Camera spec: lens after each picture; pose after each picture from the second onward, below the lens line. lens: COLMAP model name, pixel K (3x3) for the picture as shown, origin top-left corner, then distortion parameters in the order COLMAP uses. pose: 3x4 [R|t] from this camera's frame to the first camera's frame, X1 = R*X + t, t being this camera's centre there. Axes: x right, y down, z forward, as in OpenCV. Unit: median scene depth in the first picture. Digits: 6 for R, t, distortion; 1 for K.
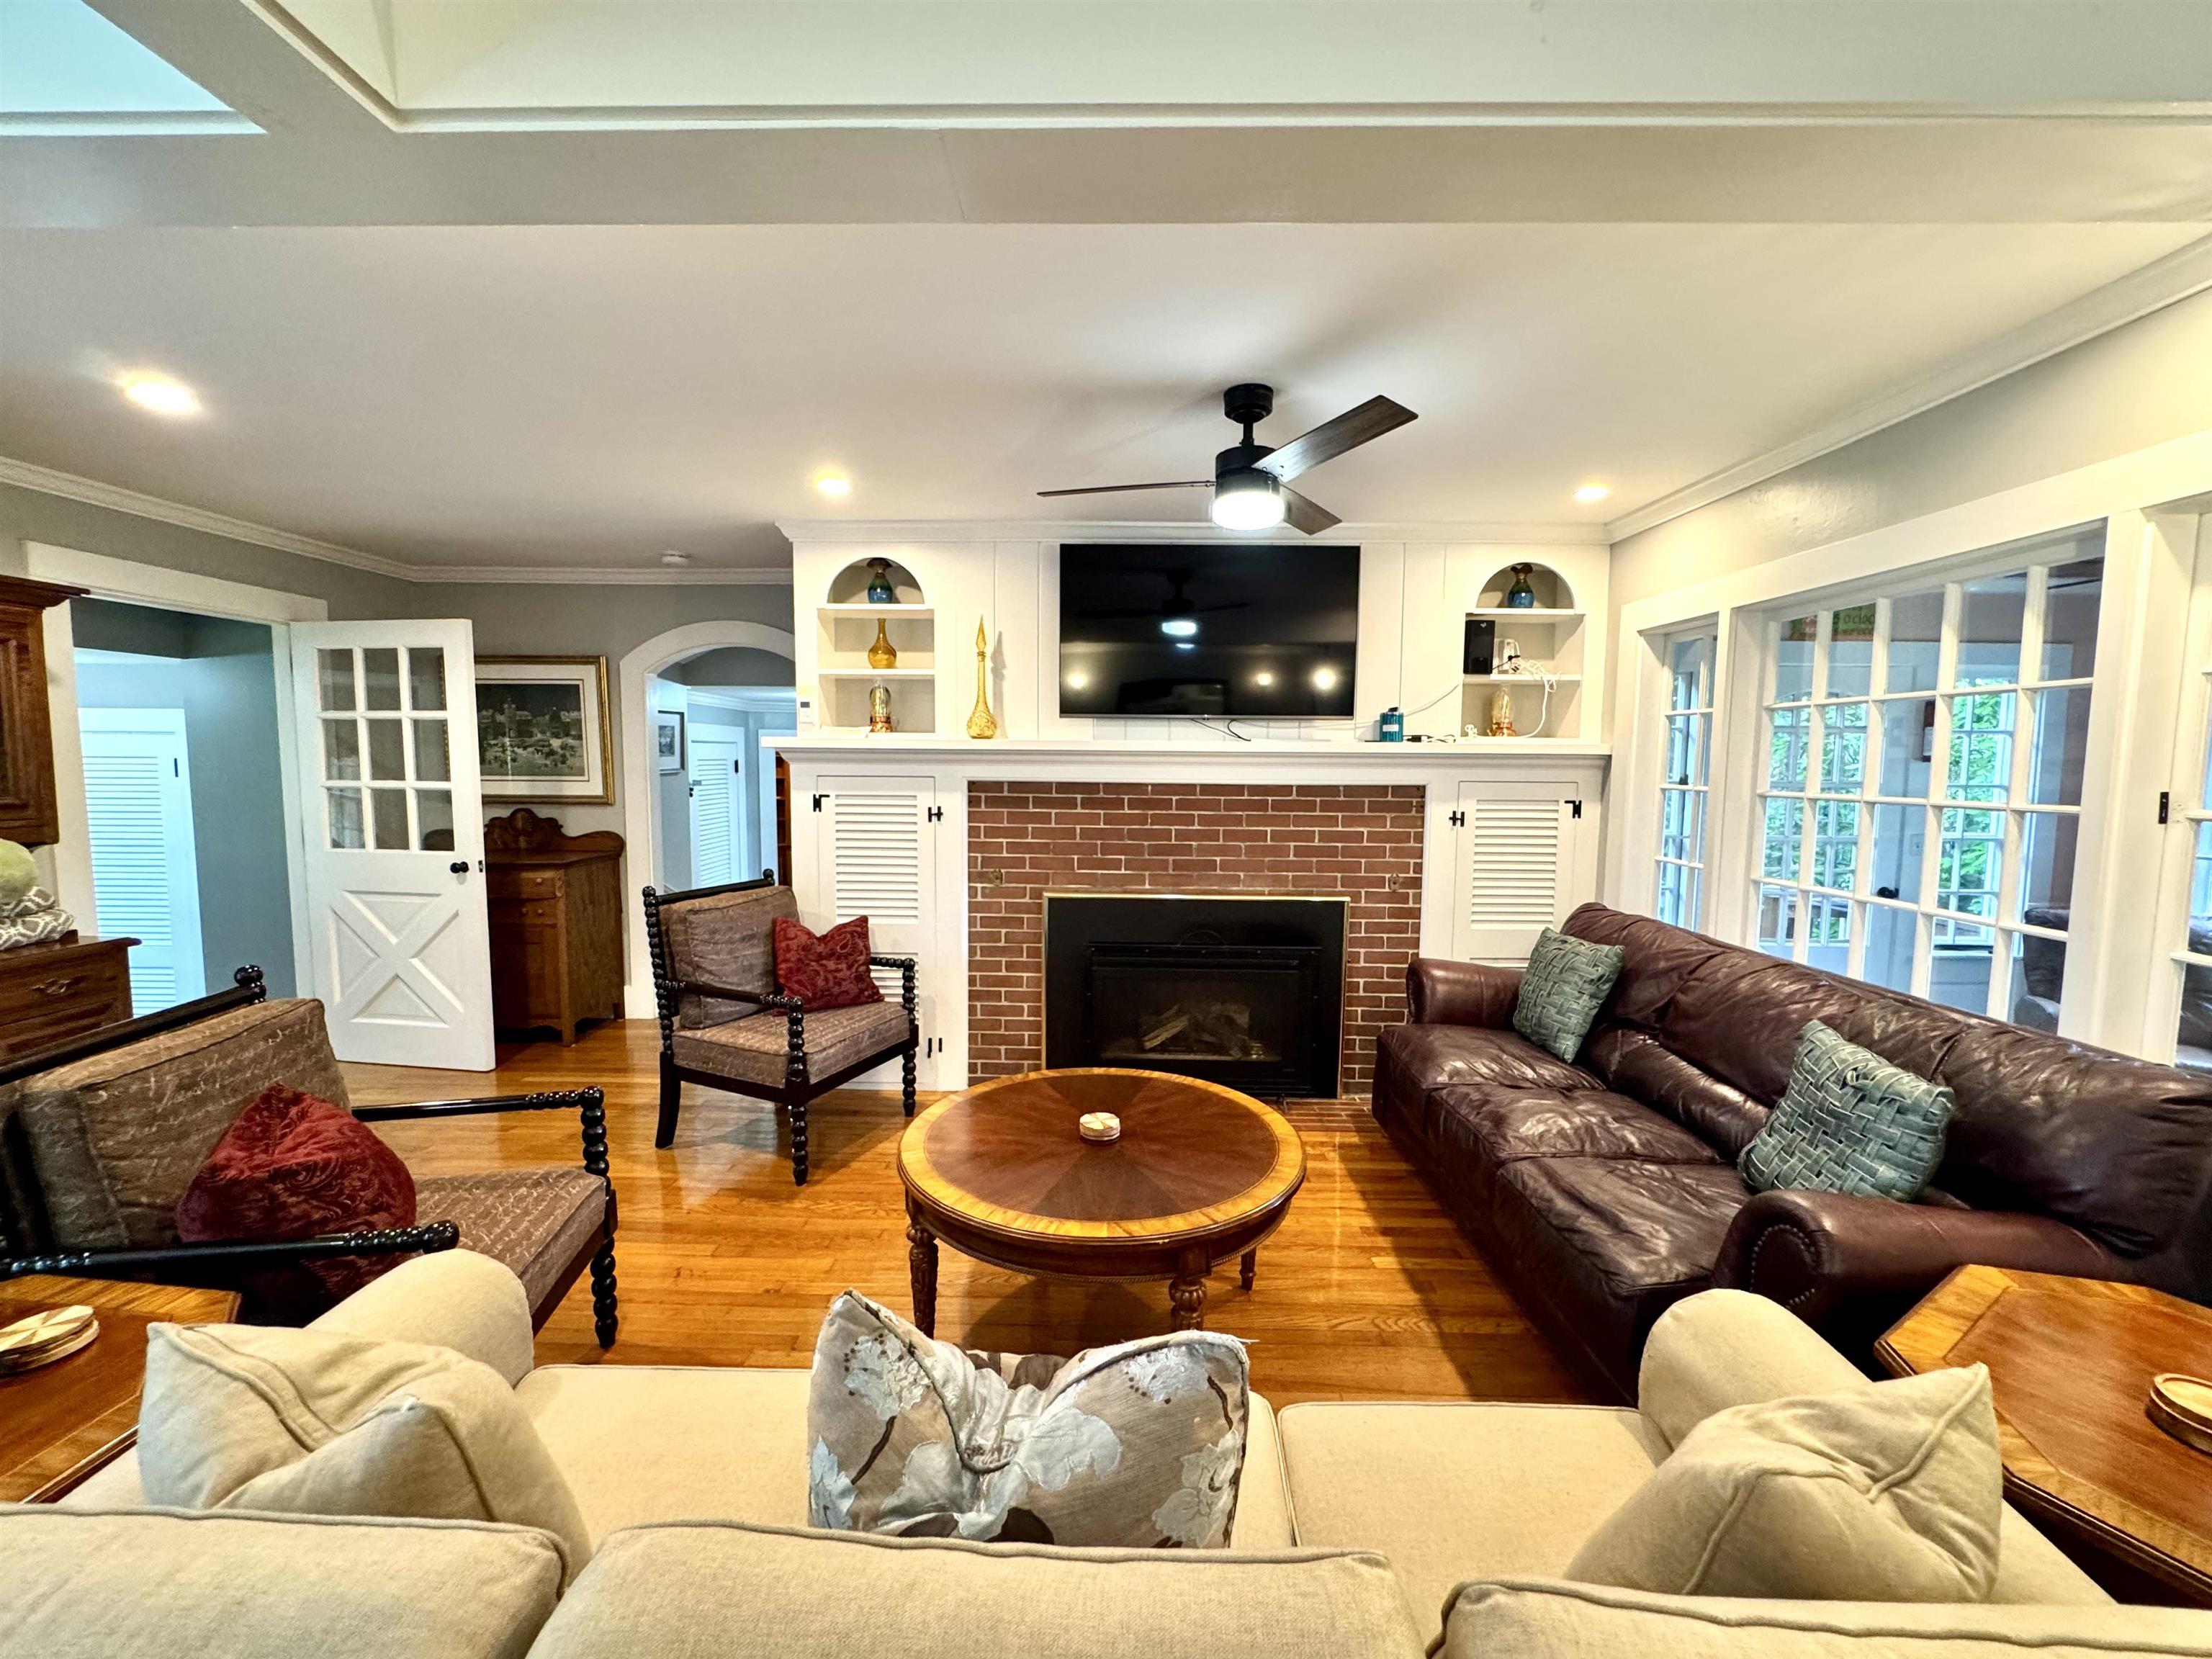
lens RADIAL K [[889.7, 0, 1106.1], [0, 889.7, 828.4], [0, 0, 1]] dist [-0.003315, 0.000233]
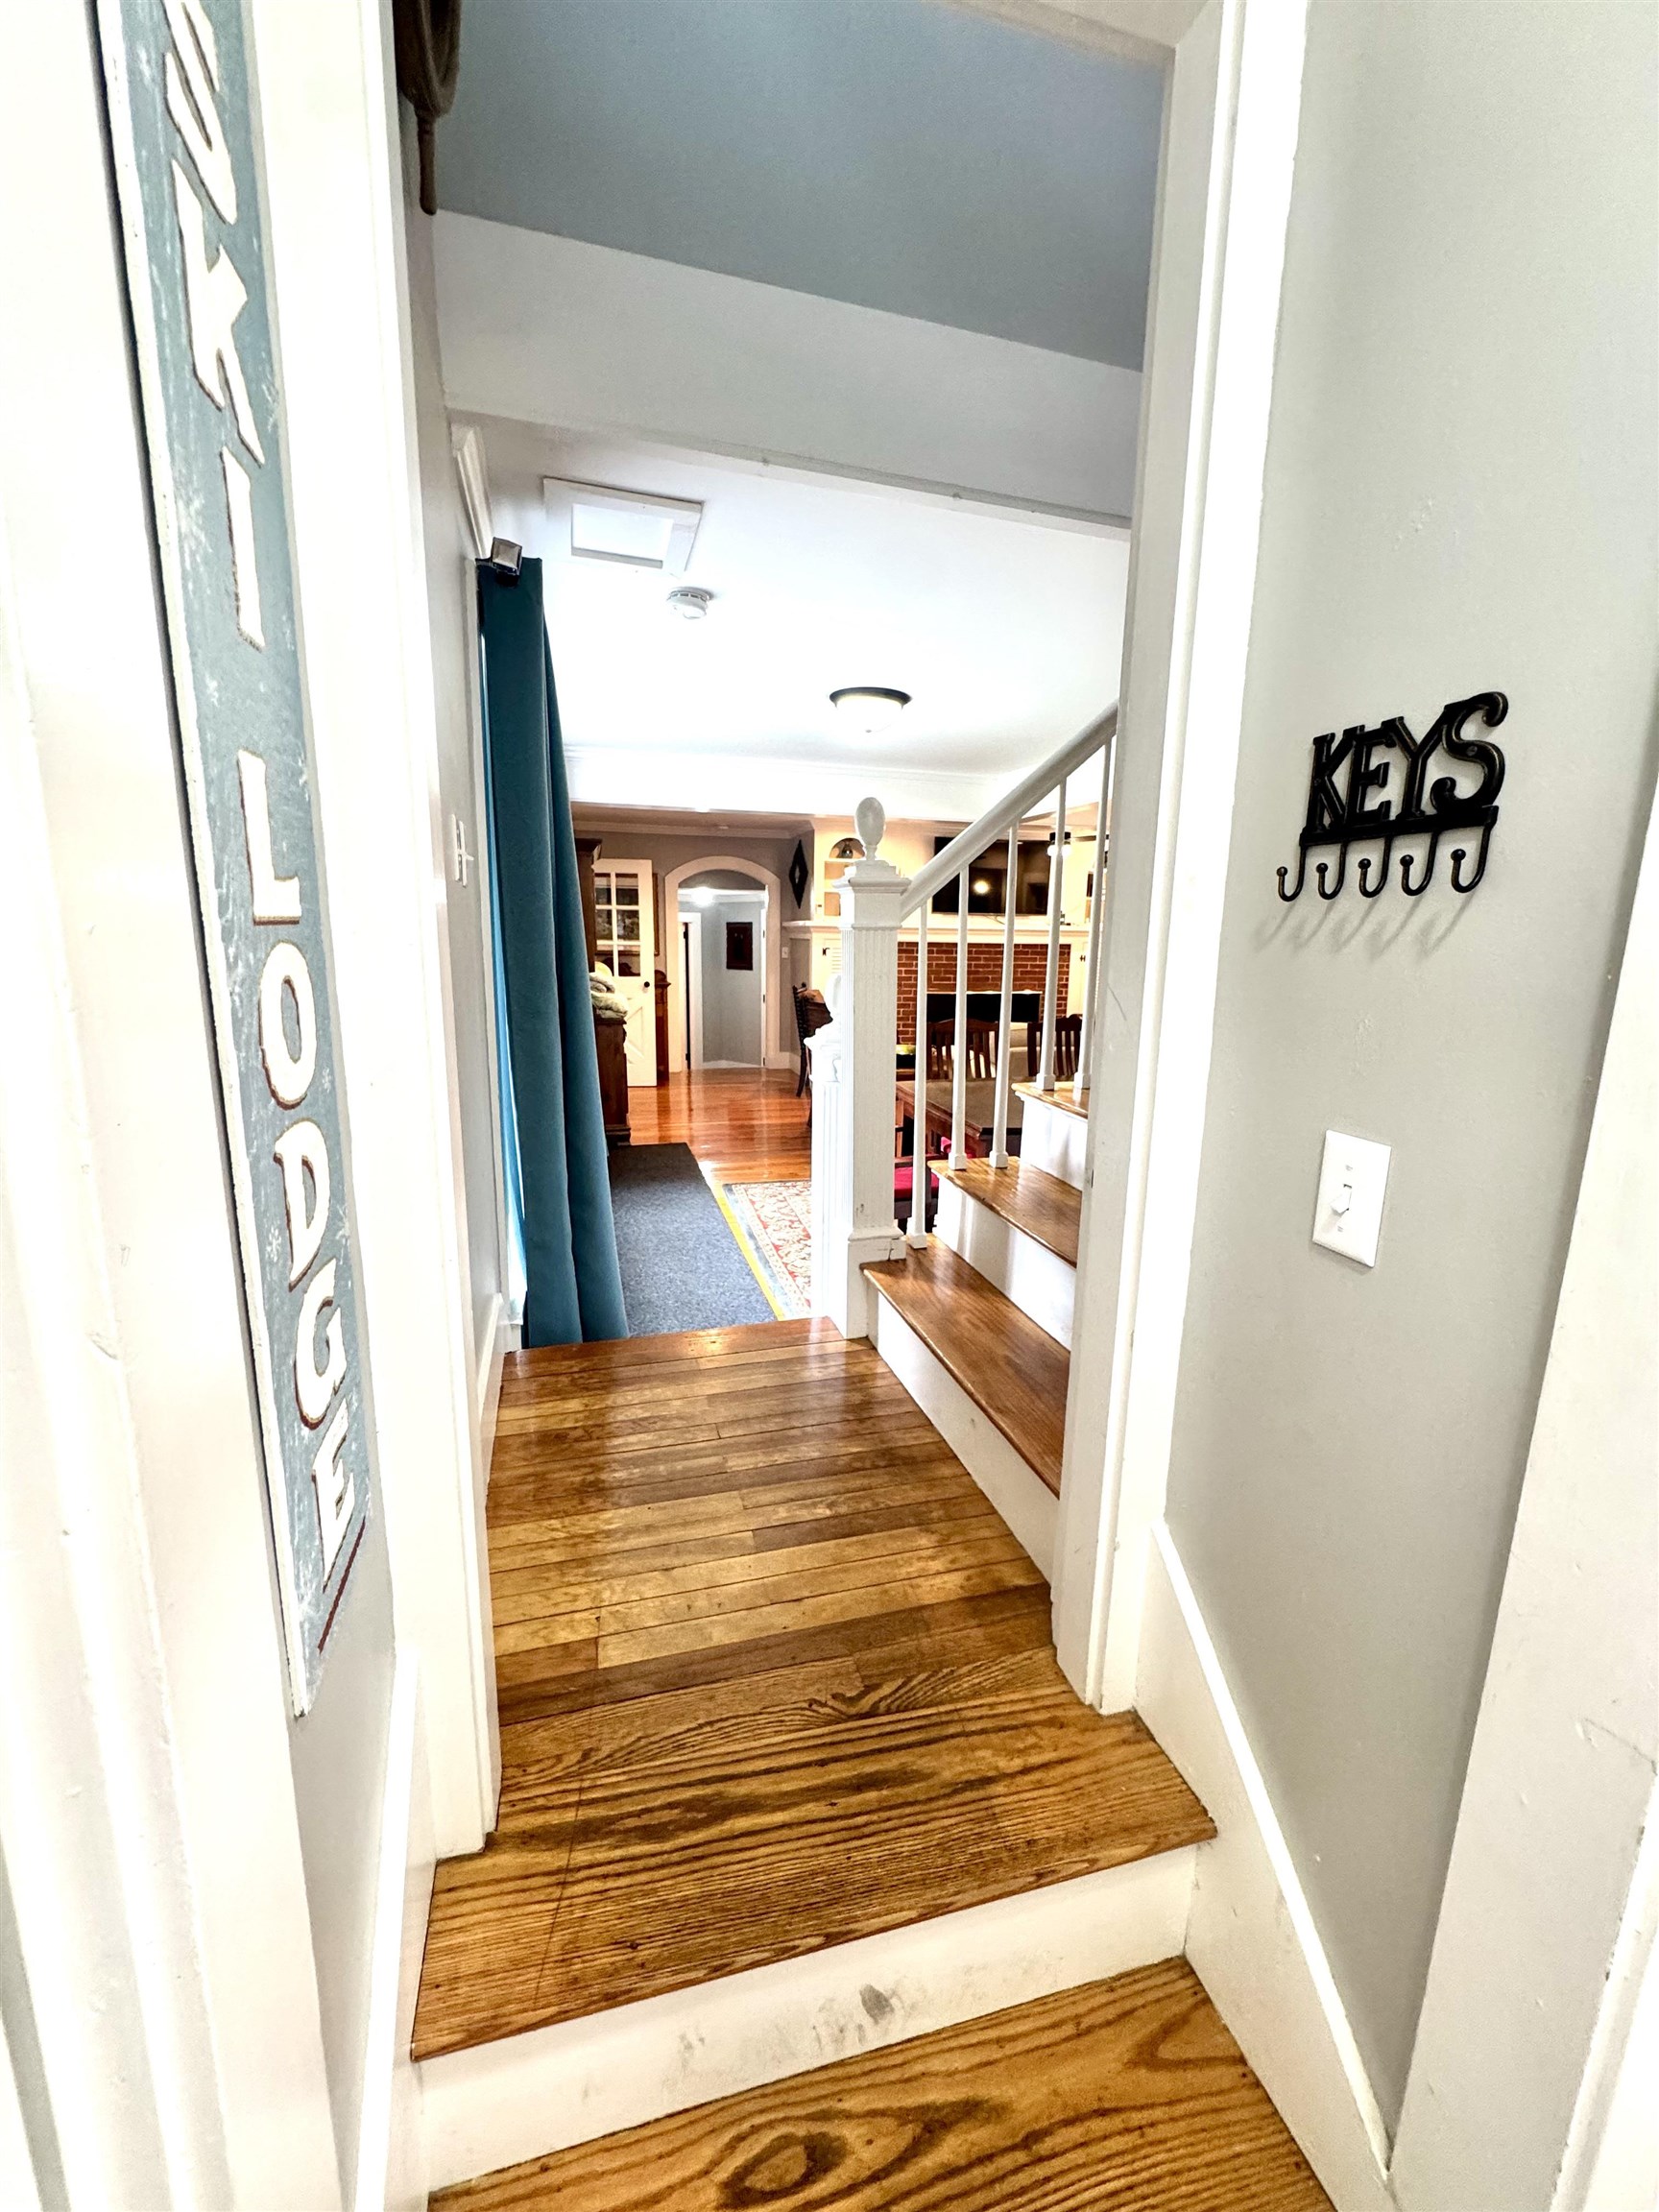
lens RADIAL K [[889.7, 0, 821.7], [0, 889.7, 1108.6], [0, 0, 1]] dist [-0.003315, 0.000233]
pose [[0.959782, -0.048337, 0.276553, -0.949009], [0.015919, 0.992852, 0.118285, 0.095241], [-0.280294, -0.109126, 0.953691, -1.115975]]
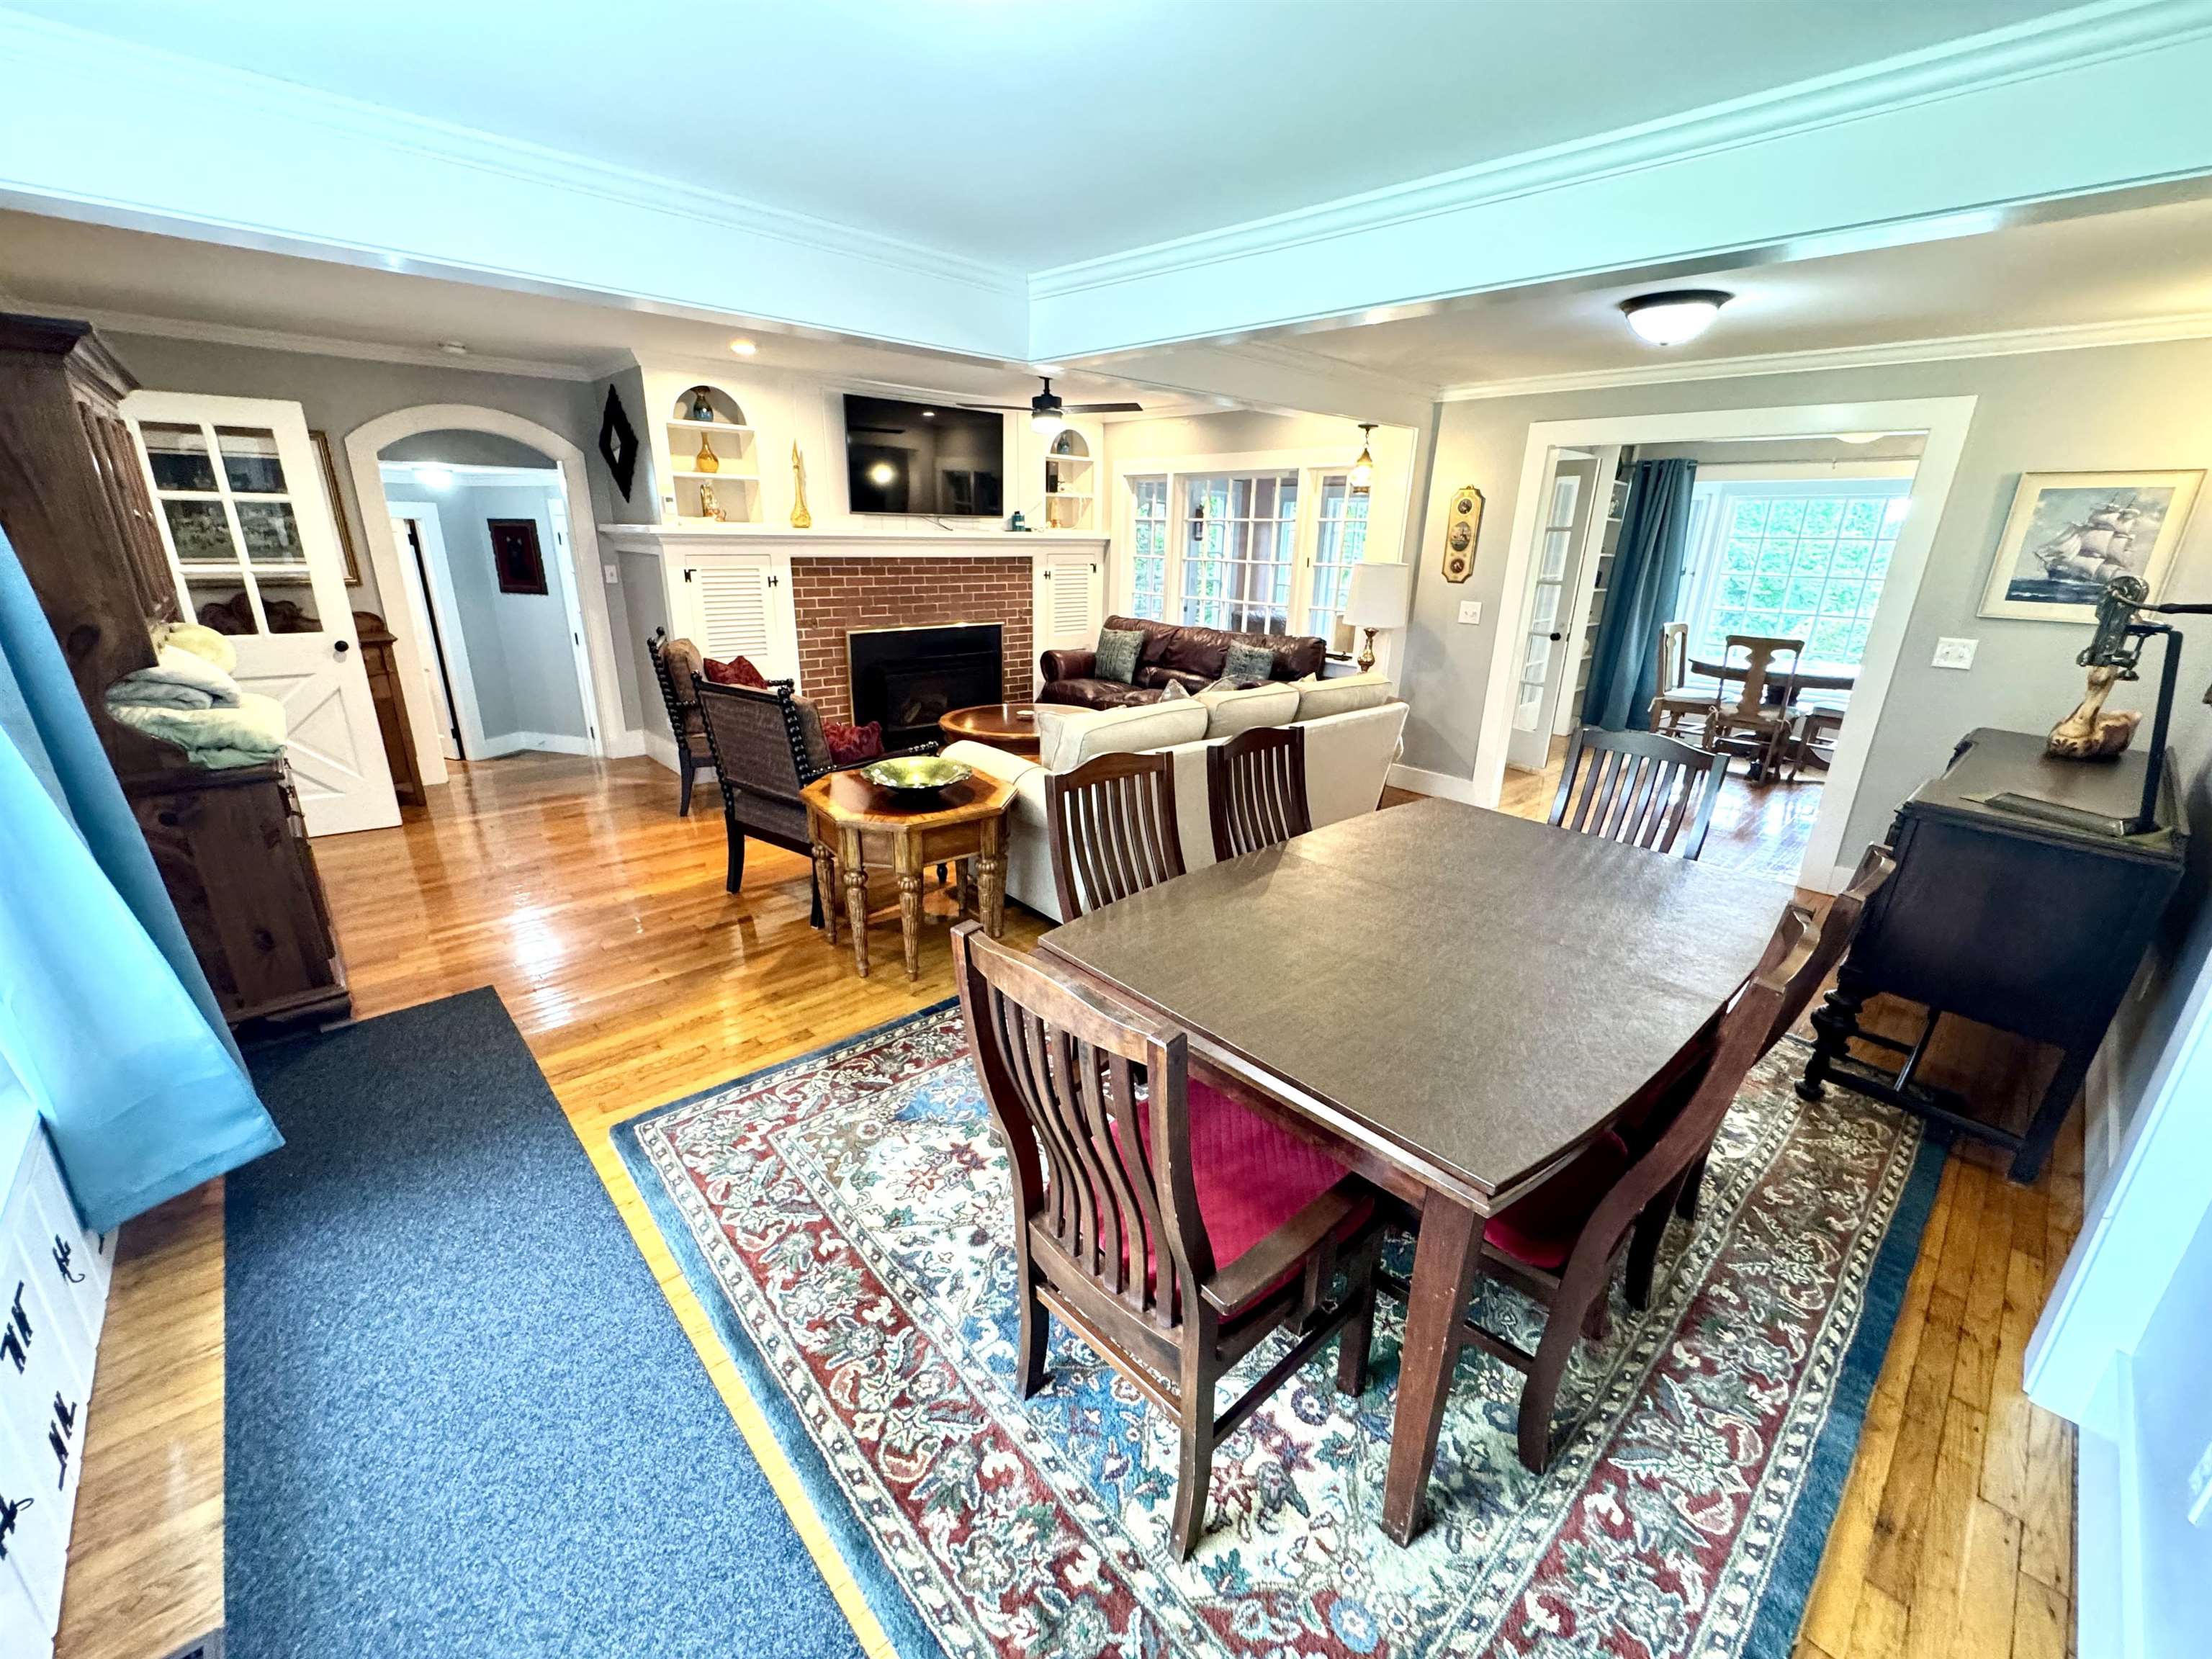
lens RADIAL K [[889.7, 0, 1109.3], [0, 889.7, 832.7], [0, 0, 1]] dist [-0.003315, 0.000233]
pose [[0.717751, -0.217637, 0.661413, -0.846819], [0.041767, 0.961644, 0.271103, 0.008415], [-0.695046, -0.166960, 0.699311, -0.473032]]
